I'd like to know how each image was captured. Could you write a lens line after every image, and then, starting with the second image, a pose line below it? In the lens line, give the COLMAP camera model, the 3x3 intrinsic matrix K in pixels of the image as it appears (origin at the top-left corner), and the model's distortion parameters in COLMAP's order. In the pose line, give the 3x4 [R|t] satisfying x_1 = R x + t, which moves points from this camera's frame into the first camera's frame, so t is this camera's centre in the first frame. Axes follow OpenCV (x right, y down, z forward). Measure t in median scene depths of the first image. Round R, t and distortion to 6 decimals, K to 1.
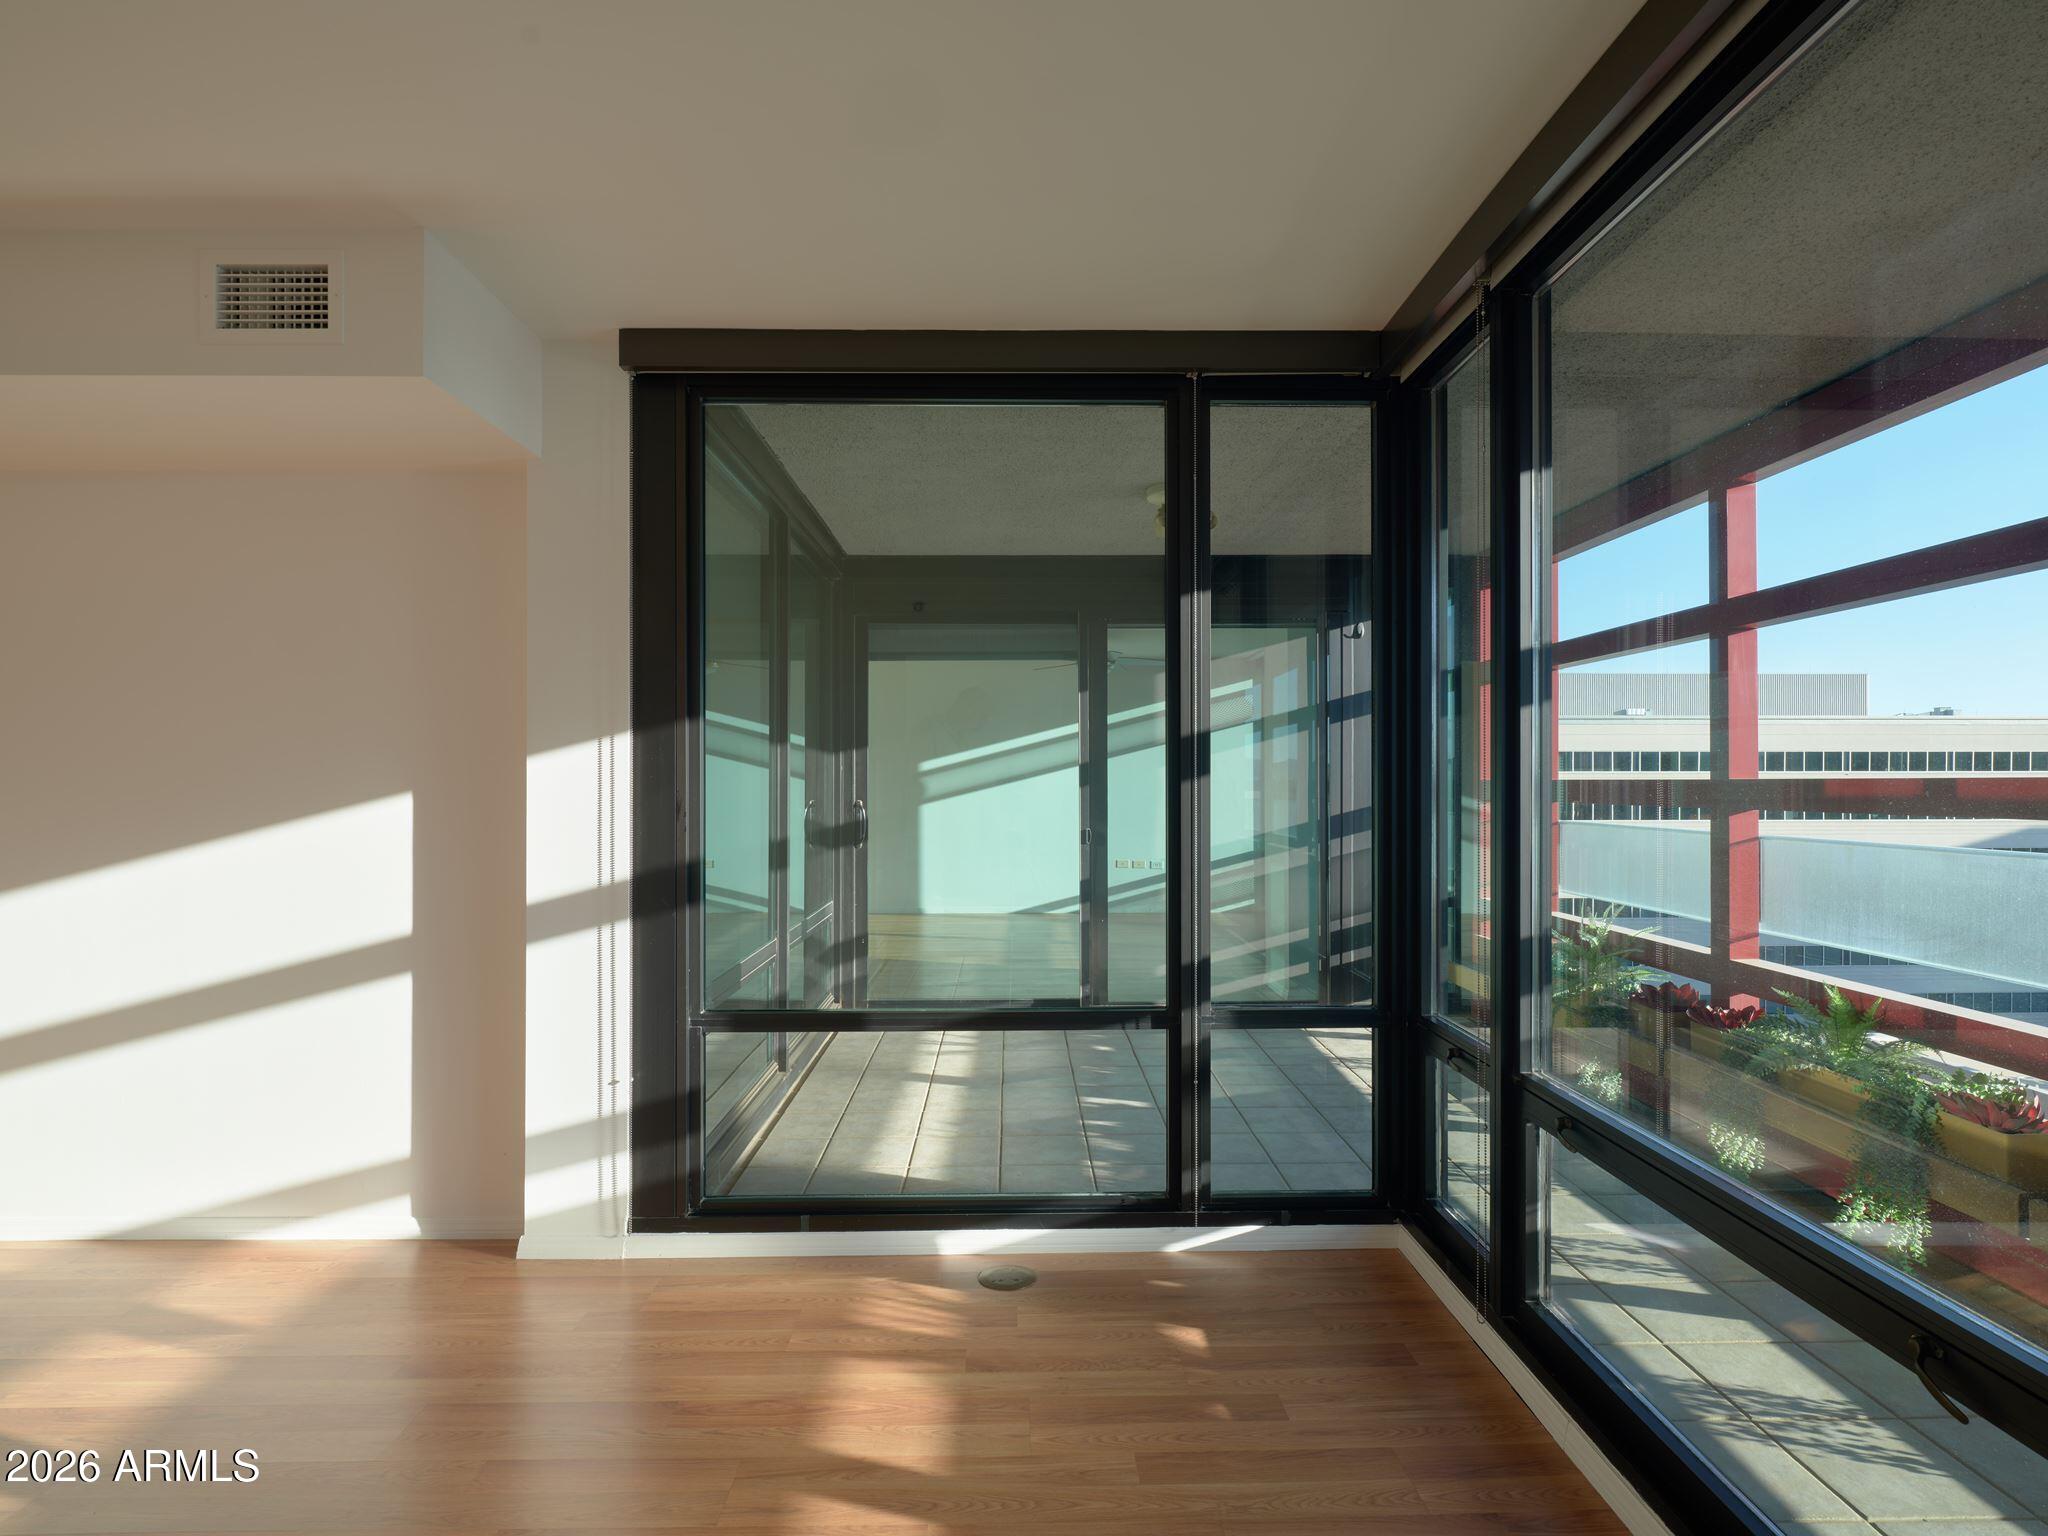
lens RADIAL K [[1114.4, 0, 1031.9], [0, 1114.4, 778.0], [0, 0, 1]] dist [0.013620, -0.007974]
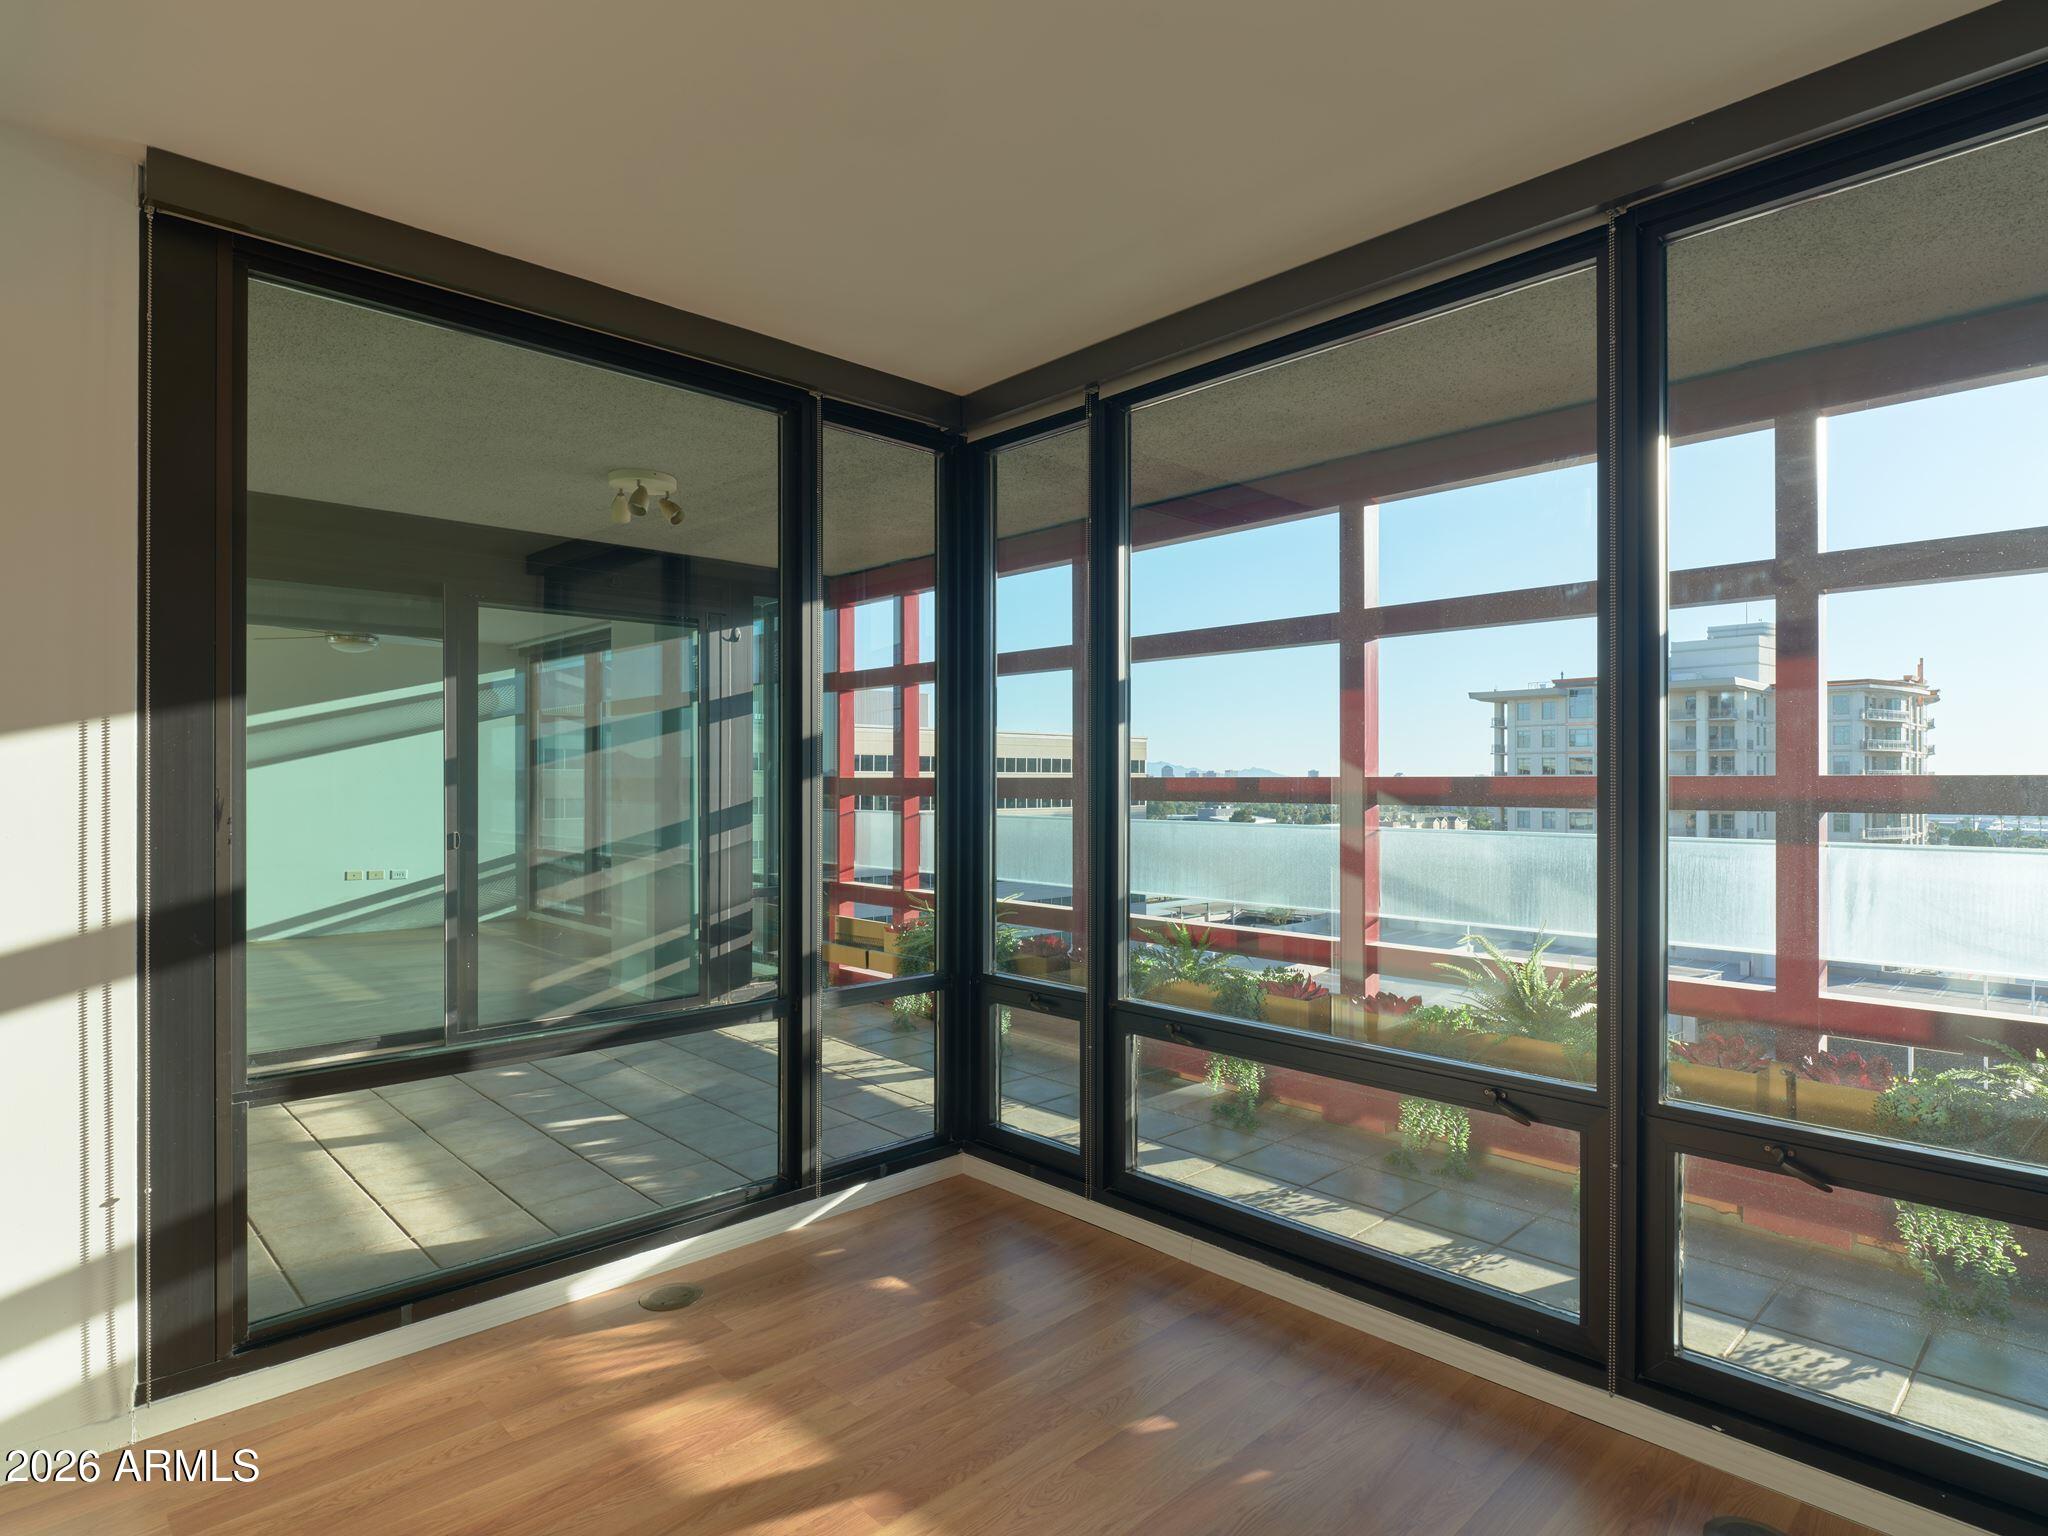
lens RADIAL K [[1114.4, 0, 1031.9], [0, 1114.4, 778.0], [0, 0, 1]] dist [0.013620, -0.007974]
pose [[0.737328, 0.002643, 0.675530, -0.410859], [-0.003726, 0.999993, 0.000154, 0.001888], [-0.675525, -0.002631, 0.737333, 0.081791]]
